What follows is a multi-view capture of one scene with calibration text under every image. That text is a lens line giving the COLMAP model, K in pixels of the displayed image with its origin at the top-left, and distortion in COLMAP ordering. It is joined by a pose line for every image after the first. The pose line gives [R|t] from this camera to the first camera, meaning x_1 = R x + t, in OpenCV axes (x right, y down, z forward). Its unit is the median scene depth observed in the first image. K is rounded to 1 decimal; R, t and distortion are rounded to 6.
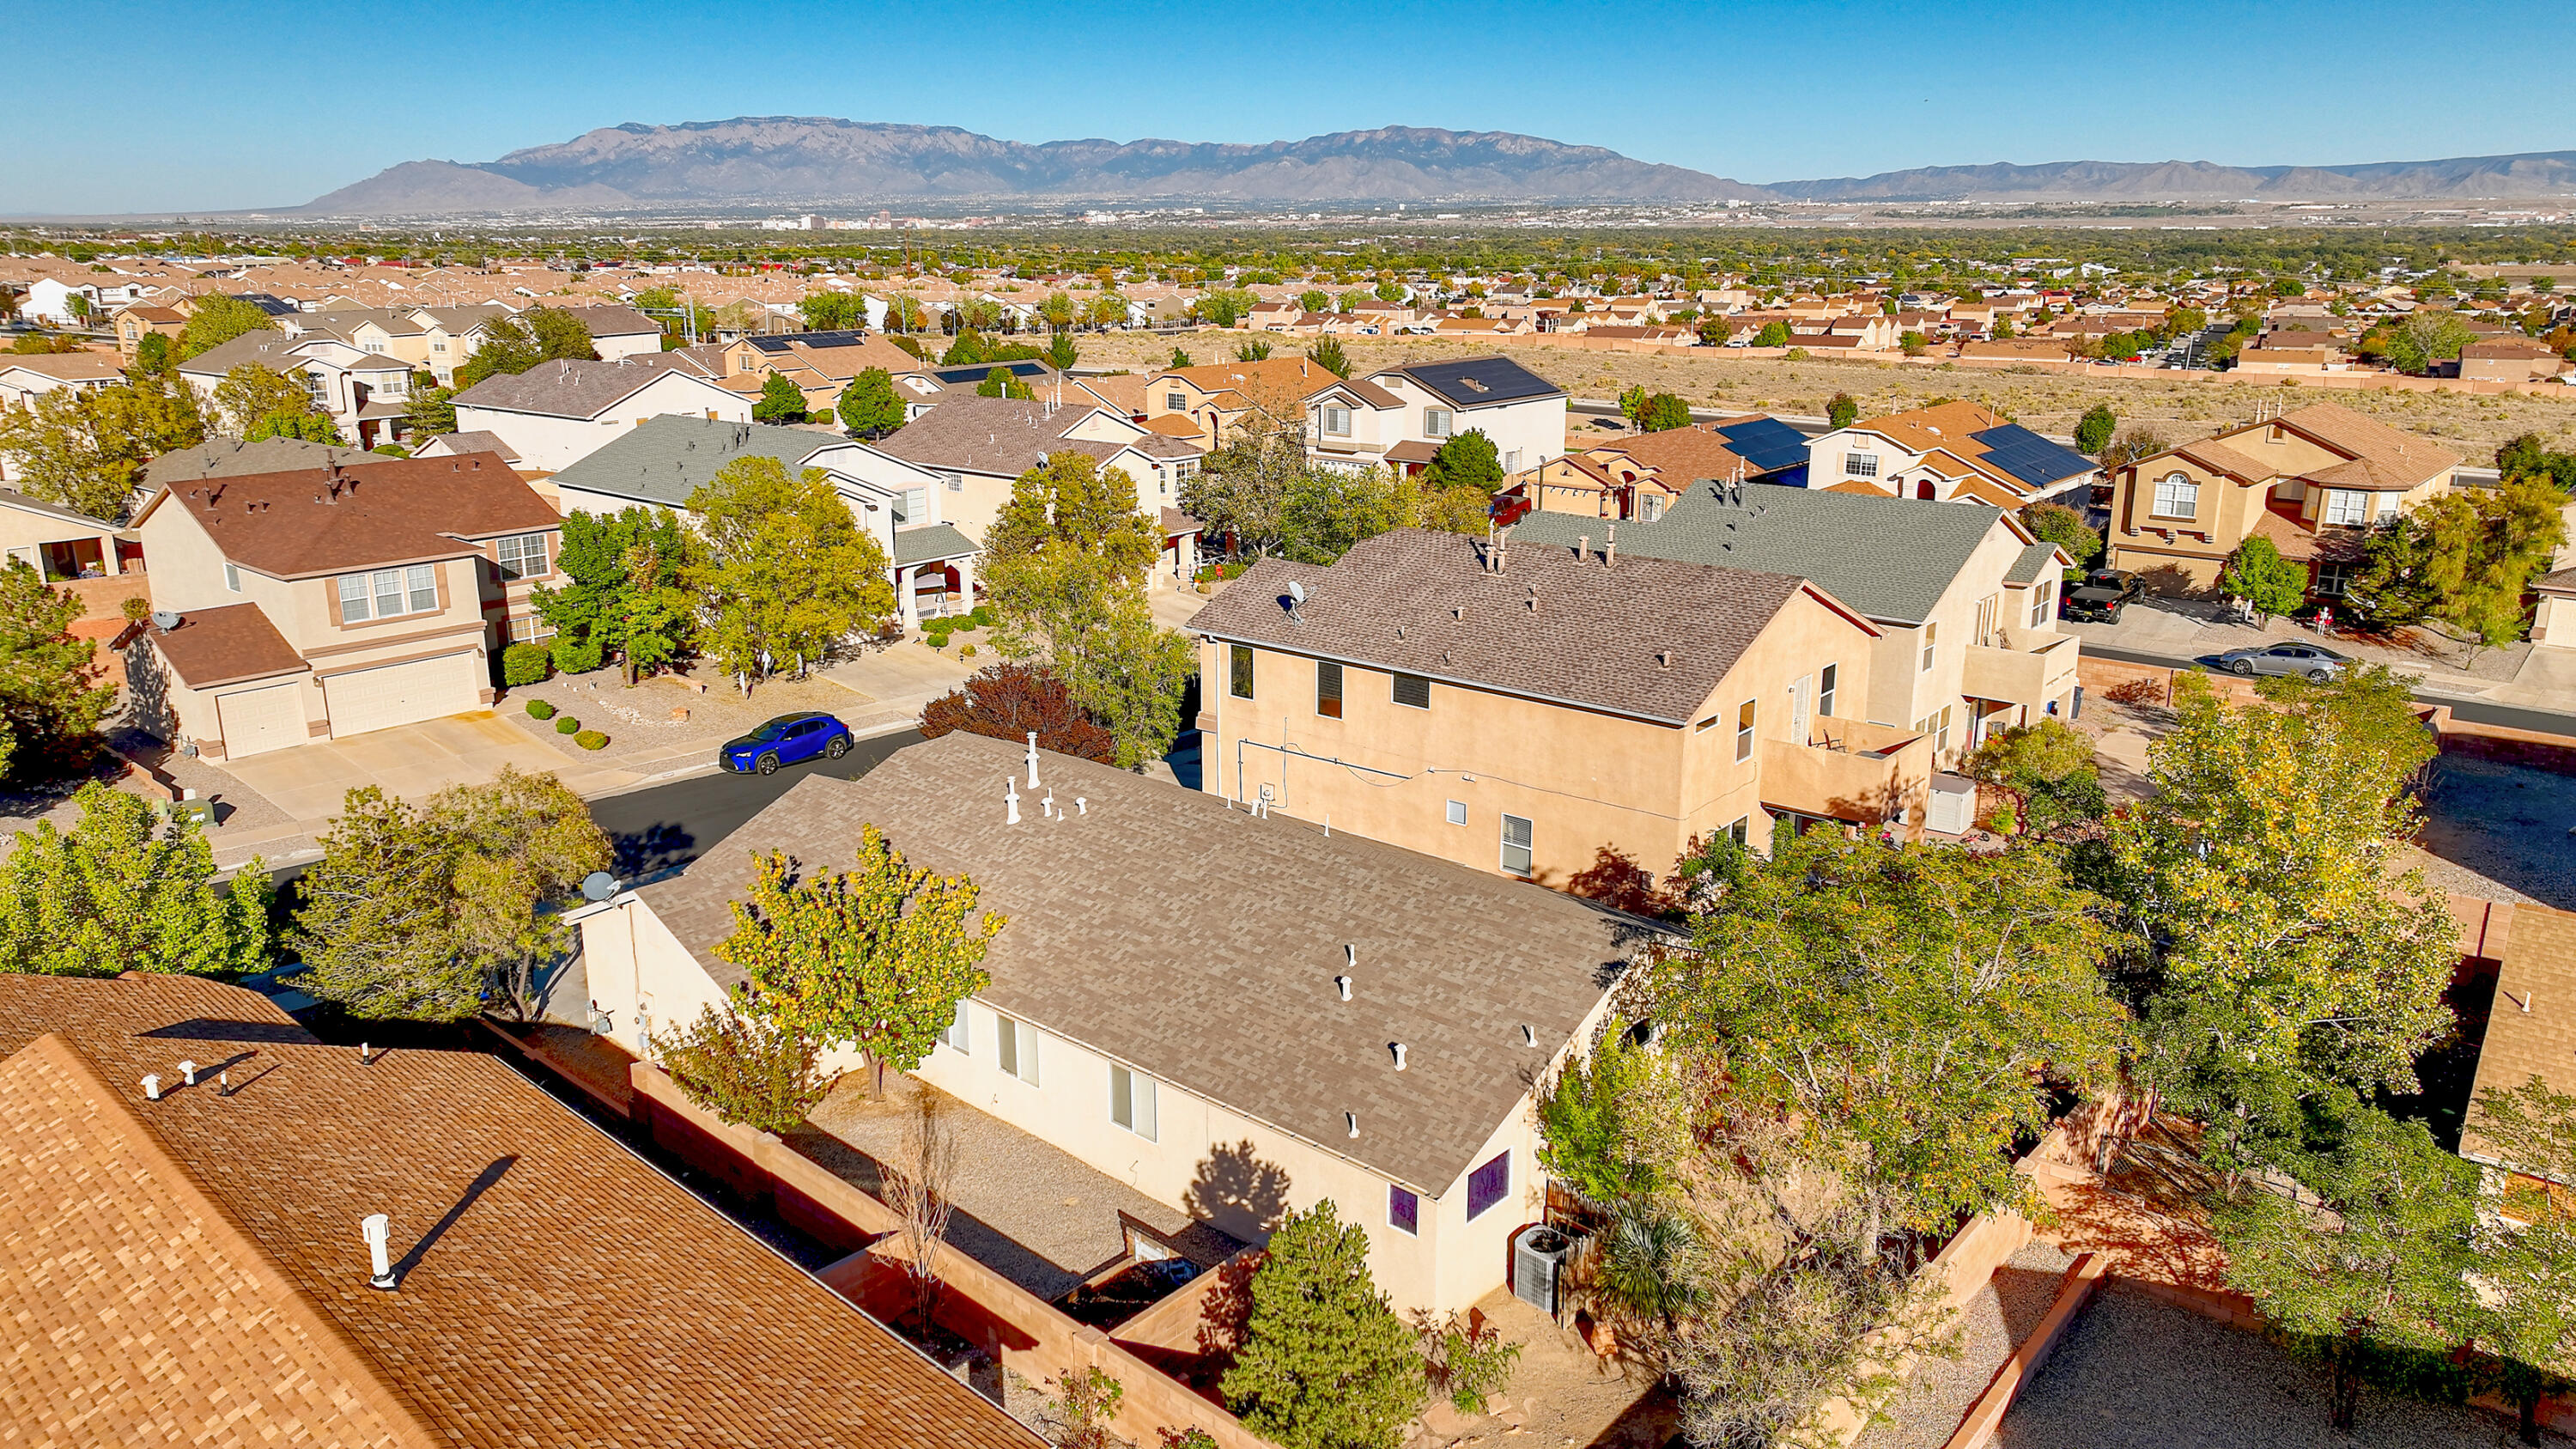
lens RADIAL K [[1778.3, 0, 1288.0], [0, 1778.3, 724.5], [0, 0, 1]] dist [-0.008443, 0.023758]
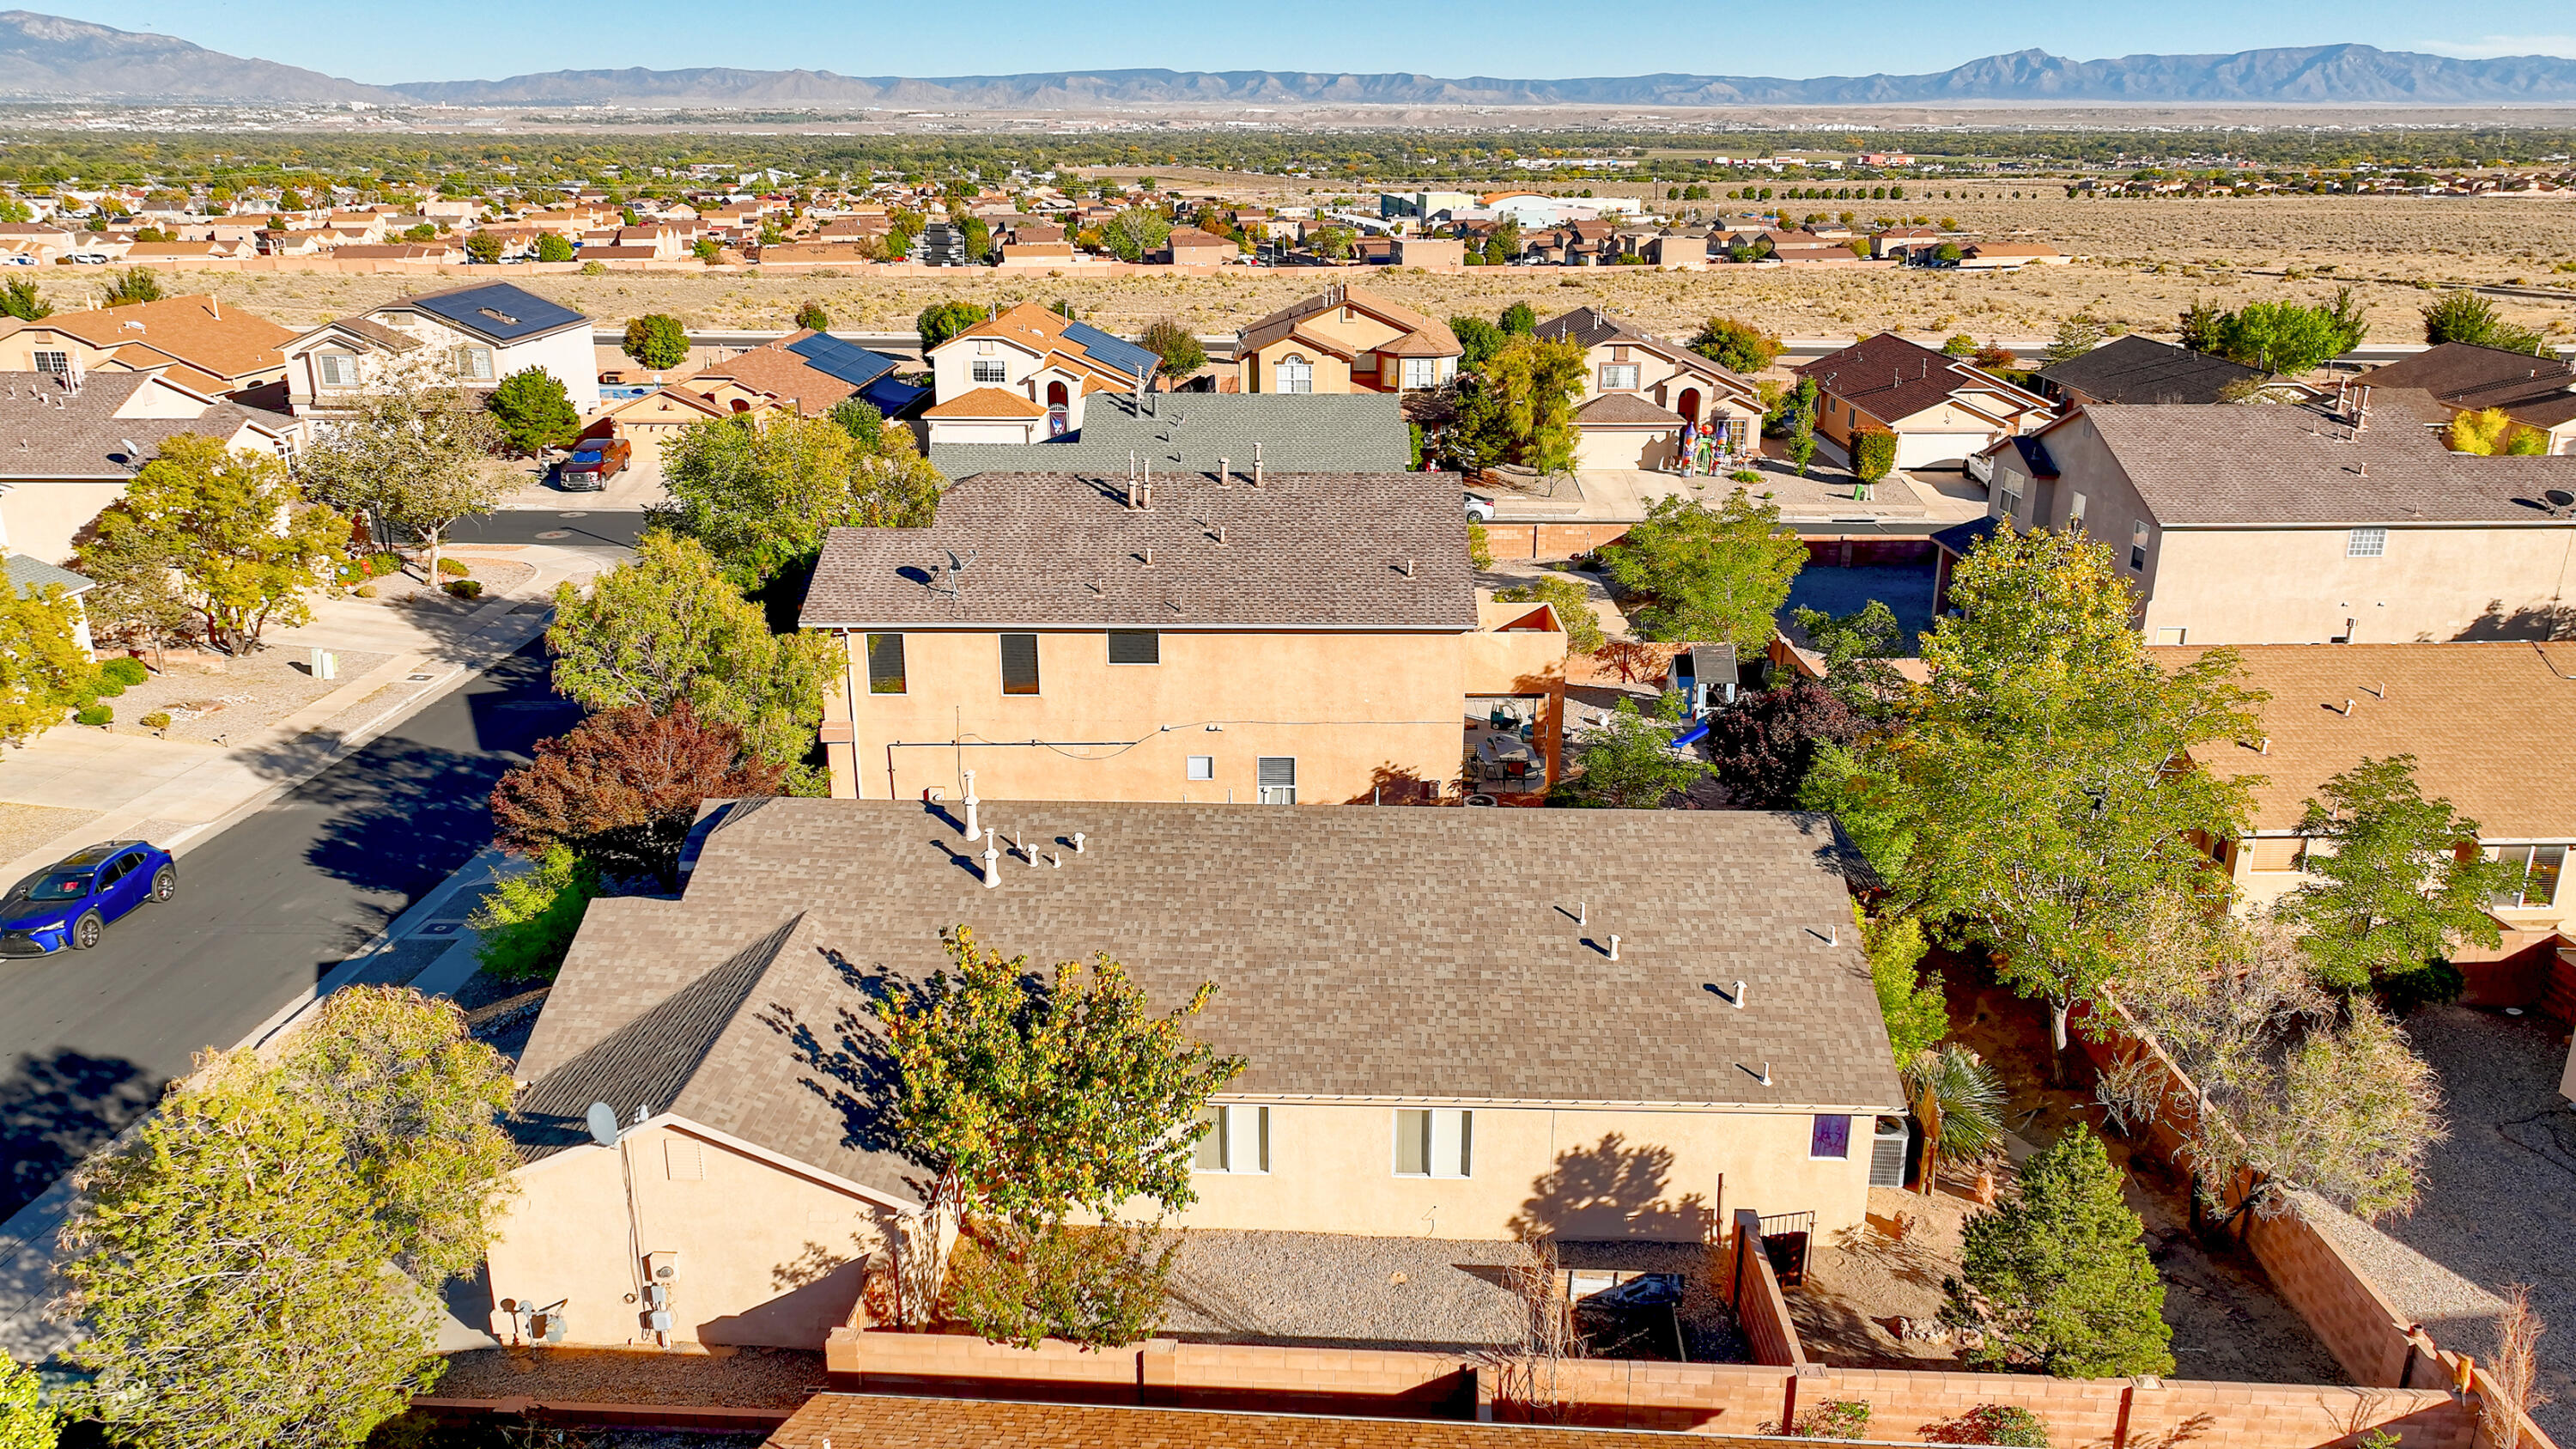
lens RADIAL K [[1778.3, 0, 1288.0], [0, 1778.3, 724.5], [0, 0, 1]] dist [-0.008443, 0.023758]
pose [[0.775972, -0.198300, 0.598785, -0.217770], [0.169043, 0.979950, 0.105466, -0.032480], [-0.607693, 0.019382, 0.793935, 0.120749]]
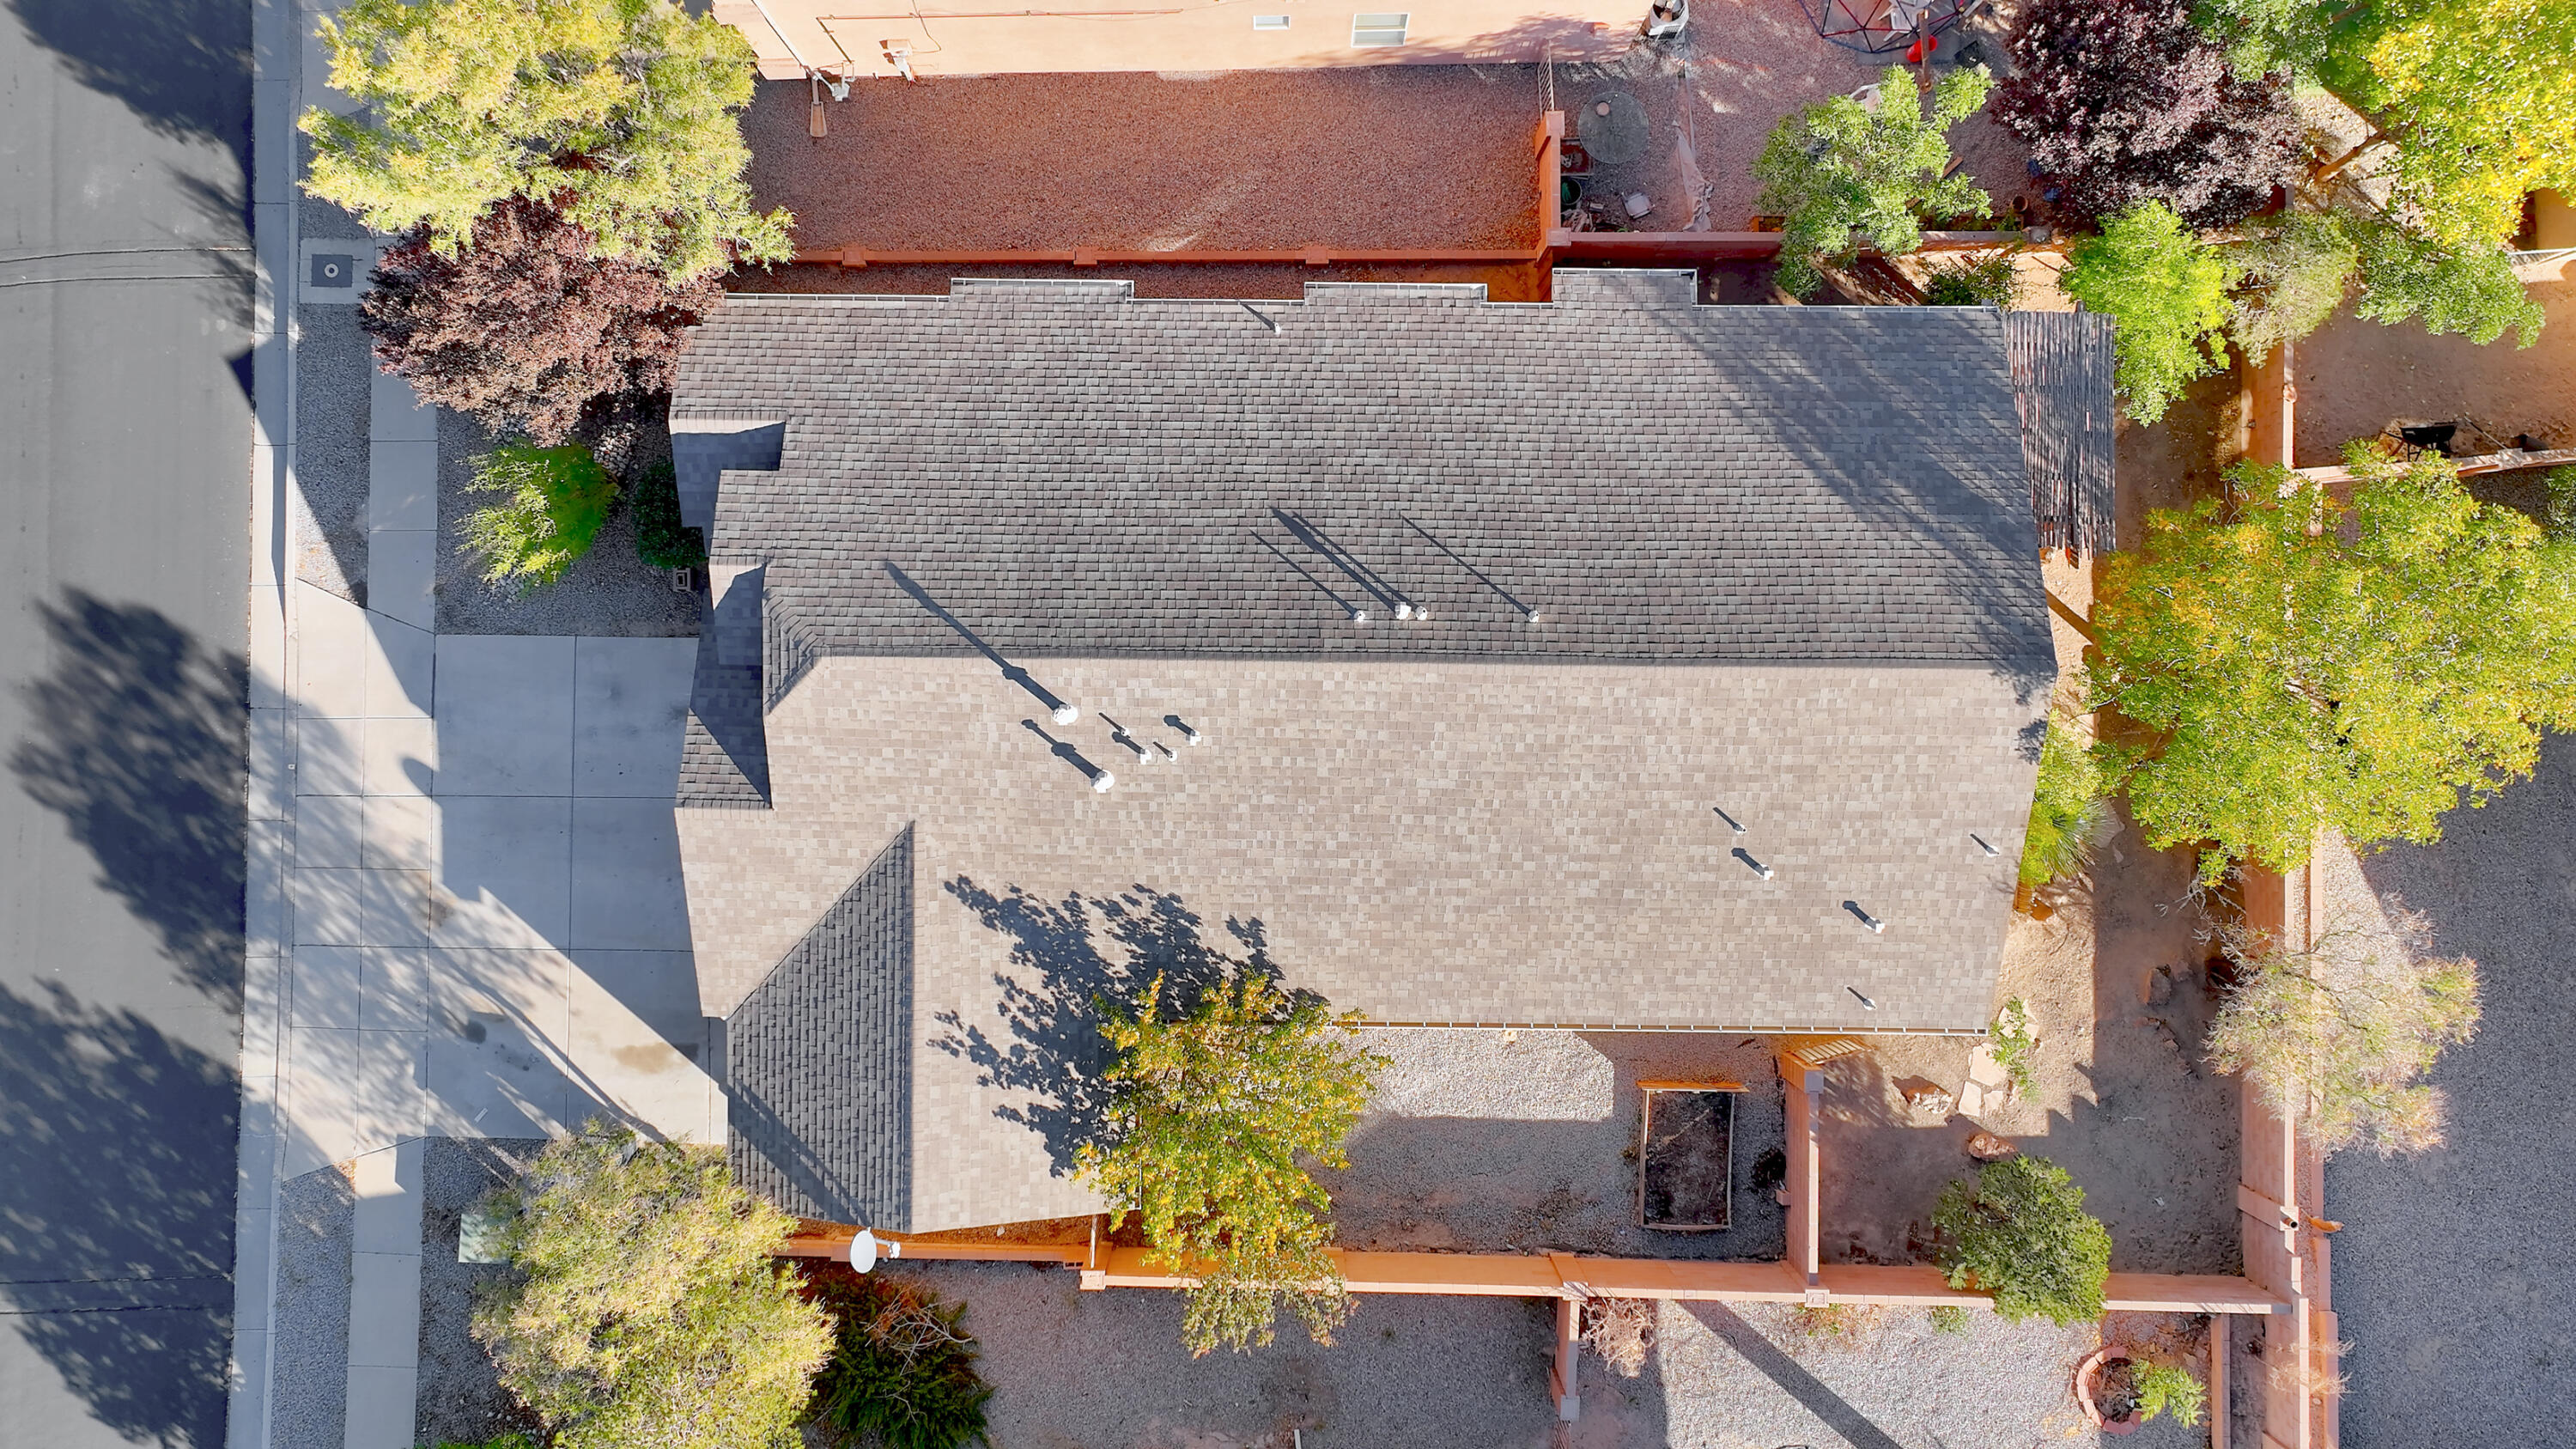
lens RADIAL K [[1815.6, 0, 1288.0], [0, 1815.6, 724.5], [0, 0, 1]] dist [-0.006917, 0.018734]
pose [[0.759705, -0.650266, -0.001649, -0.034754], [0.172154, 0.198681, 0.964826, -0.275861], [-0.627066, -0.733267, 0.262885, 0.327619]]
